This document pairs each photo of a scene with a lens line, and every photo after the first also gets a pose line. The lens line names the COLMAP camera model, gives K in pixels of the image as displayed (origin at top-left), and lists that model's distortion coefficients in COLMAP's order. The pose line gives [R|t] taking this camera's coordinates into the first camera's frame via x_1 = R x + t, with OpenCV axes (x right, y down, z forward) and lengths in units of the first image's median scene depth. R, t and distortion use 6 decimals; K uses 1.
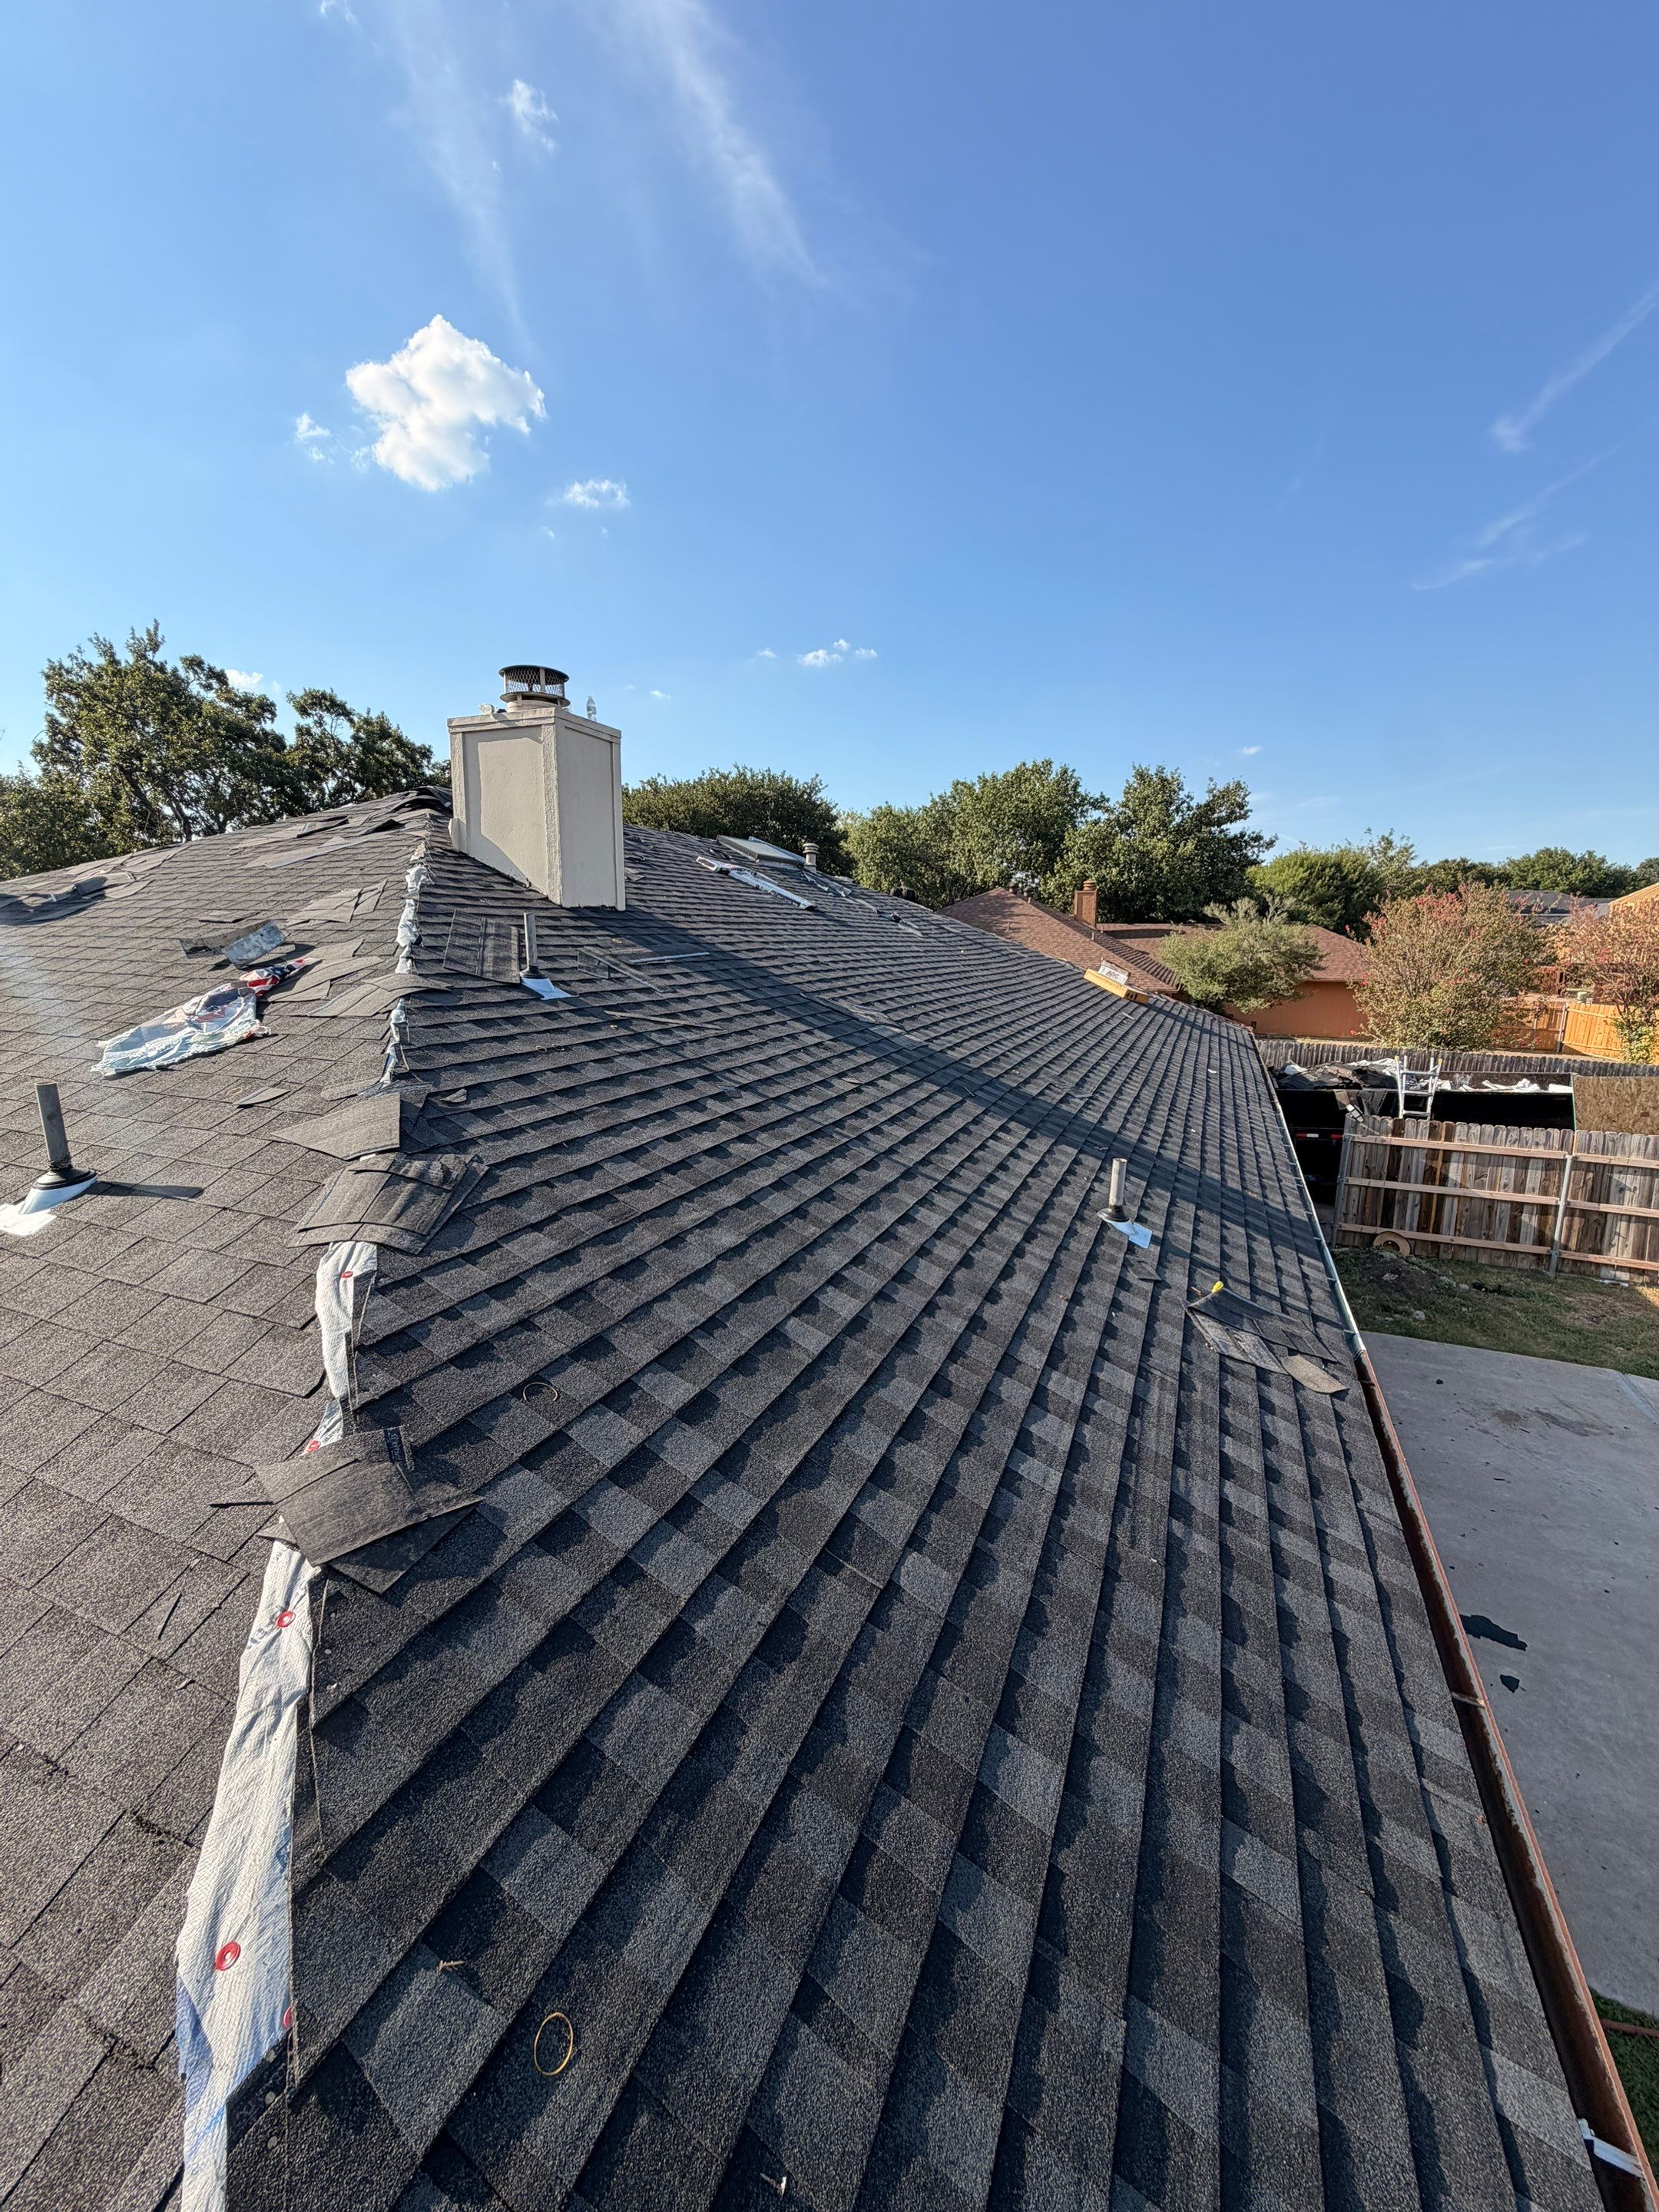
lens RADIAL K [[883.1, 0, 829.5], [0, 883.1, 1106.0], [0, 0, 1]] dist [-0.020239, 0.001633]
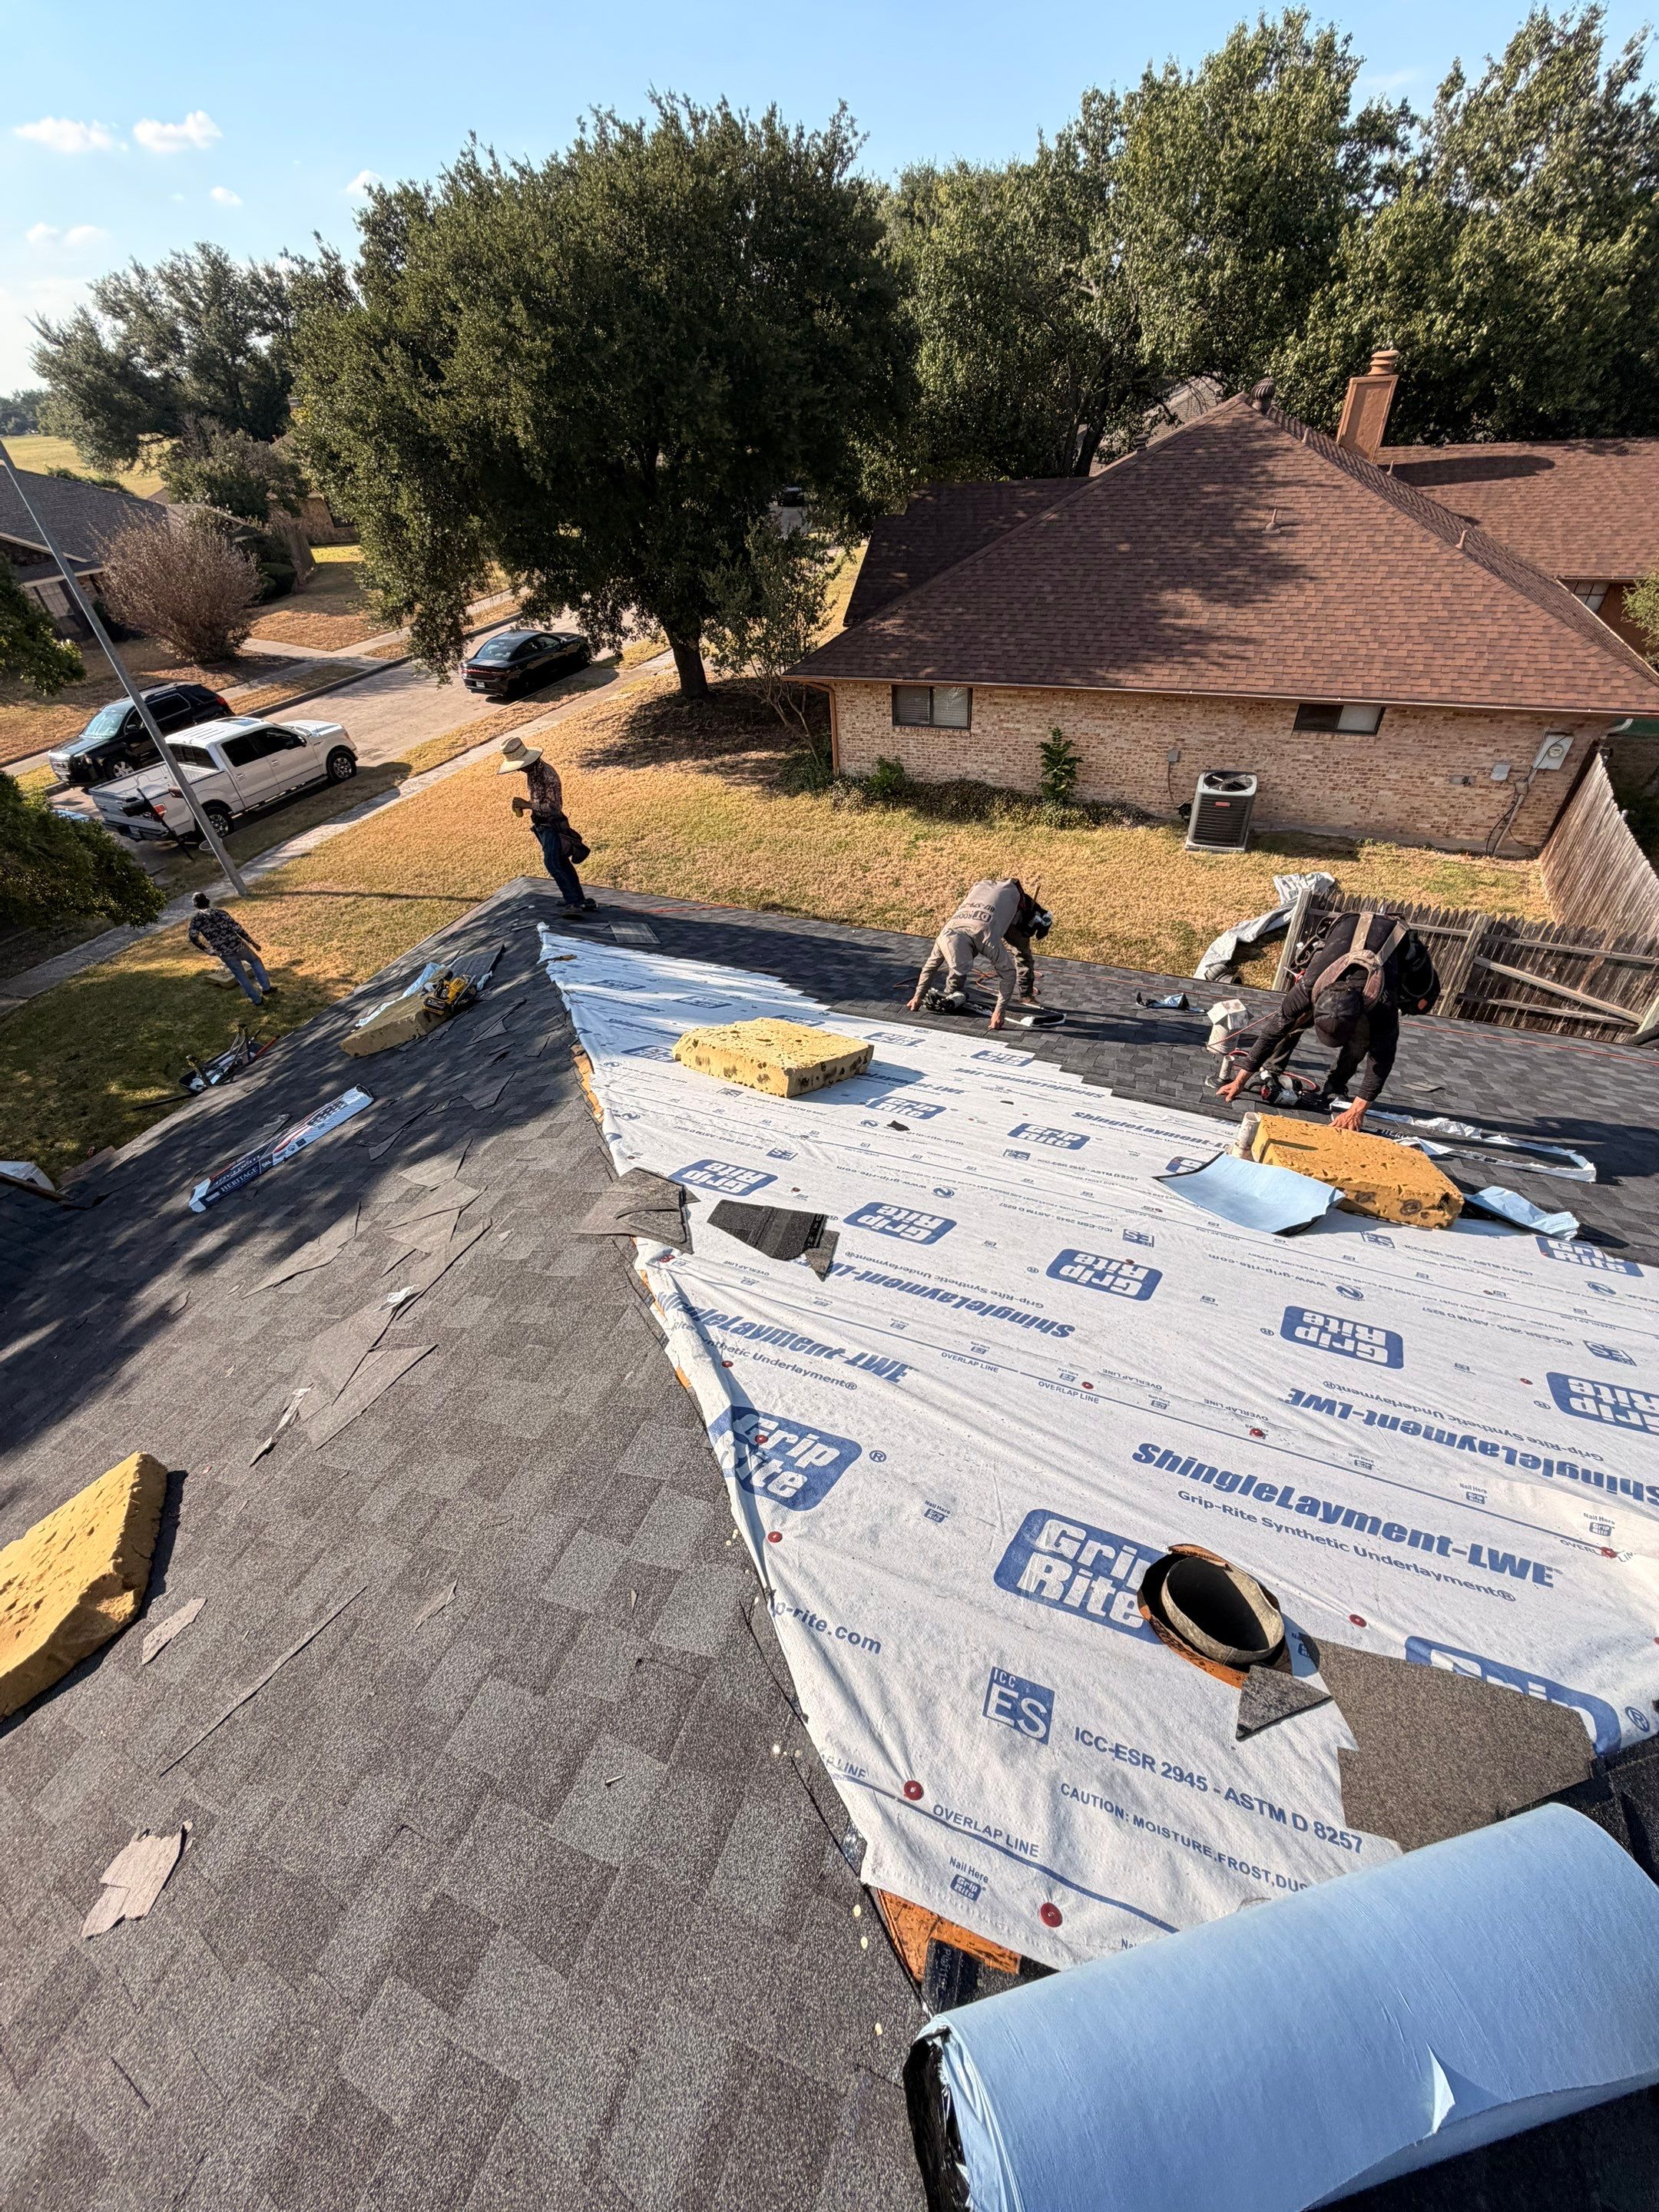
lens RADIAL K [[883.1, 0, 829.5], [0, 883.1, 1106.0], [0, 0, 1]] dist [-0.020239, 0.001633]
pose [[0.997399, -0.066984, -0.026606, -0.040122], [0.071464, 0.871174, 0.485746, -0.144005], [-0.009358, -0.486384, 0.873695, 0.364449]]
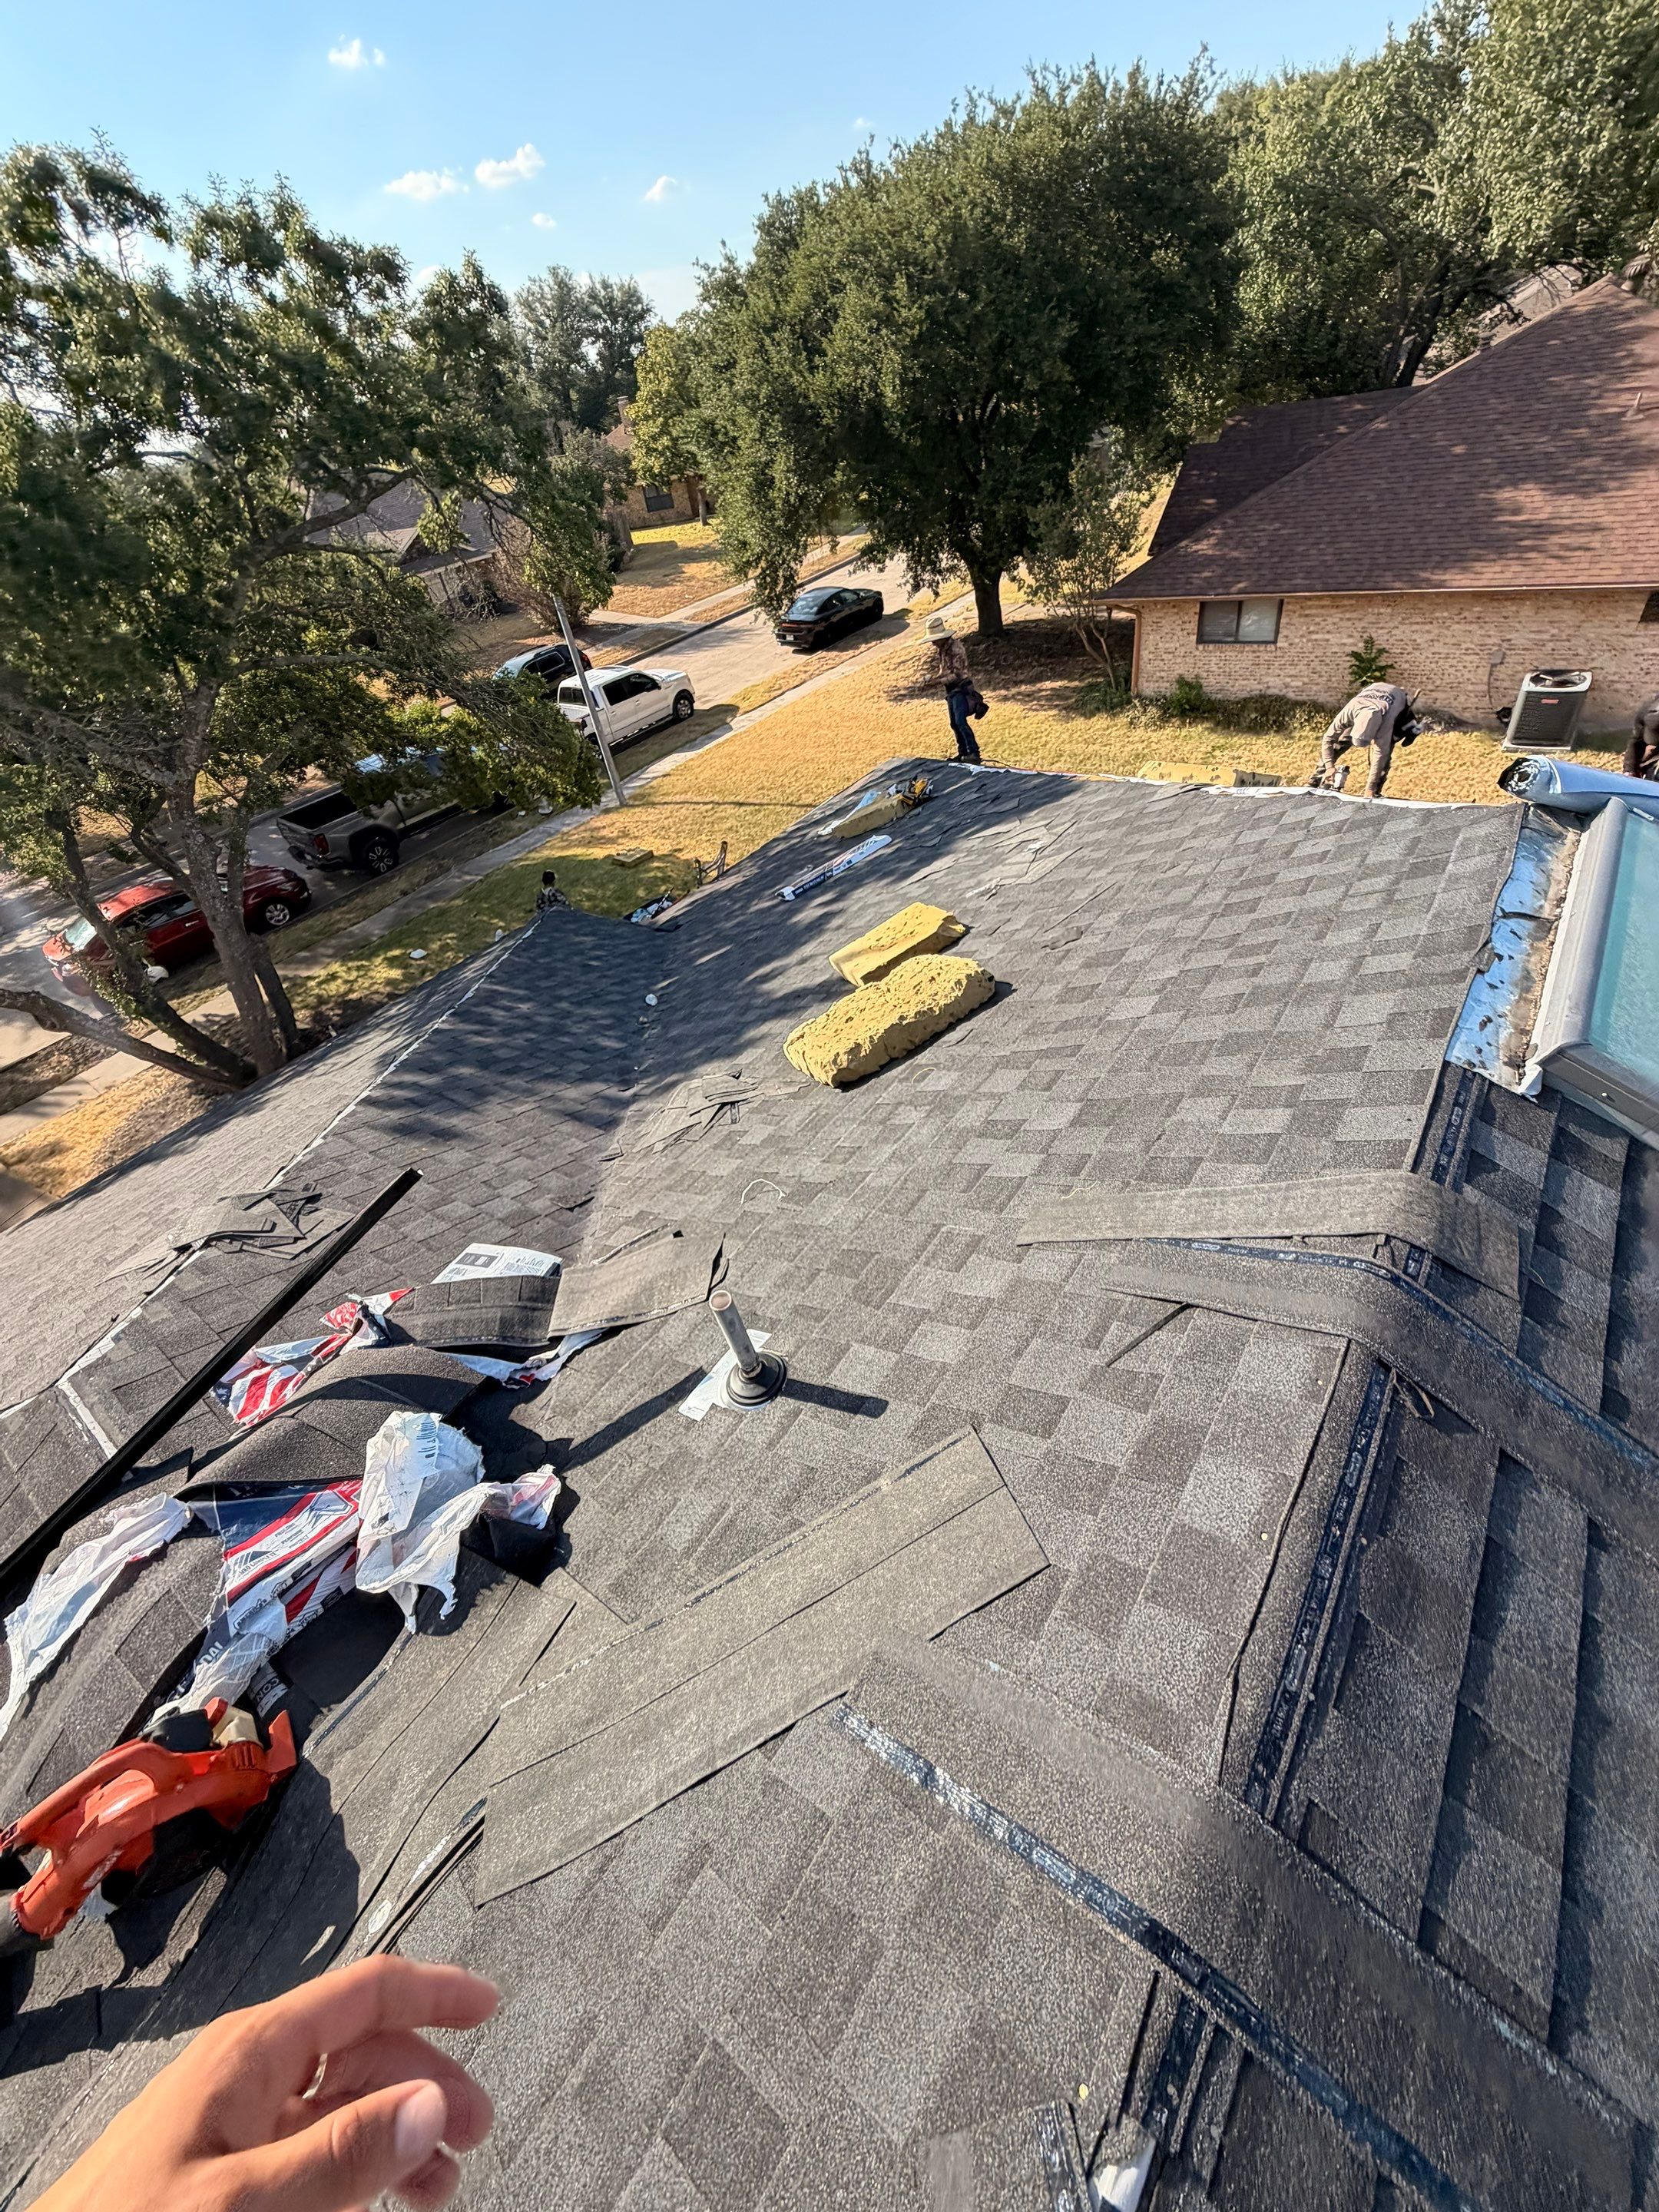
lens RADIAL K [[878.4, 0, 829.5], [0, 878.4, 1106.0], [0, 0, 1]] dist [-0.020660, 0.003357]
pose [[0.965781, 0.007330, -0.259255, -0.077148], [0.124059, 0.864772, 0.486600, -0.129372], [0.227763, -0.502112, 0.834271, 0.281407]]
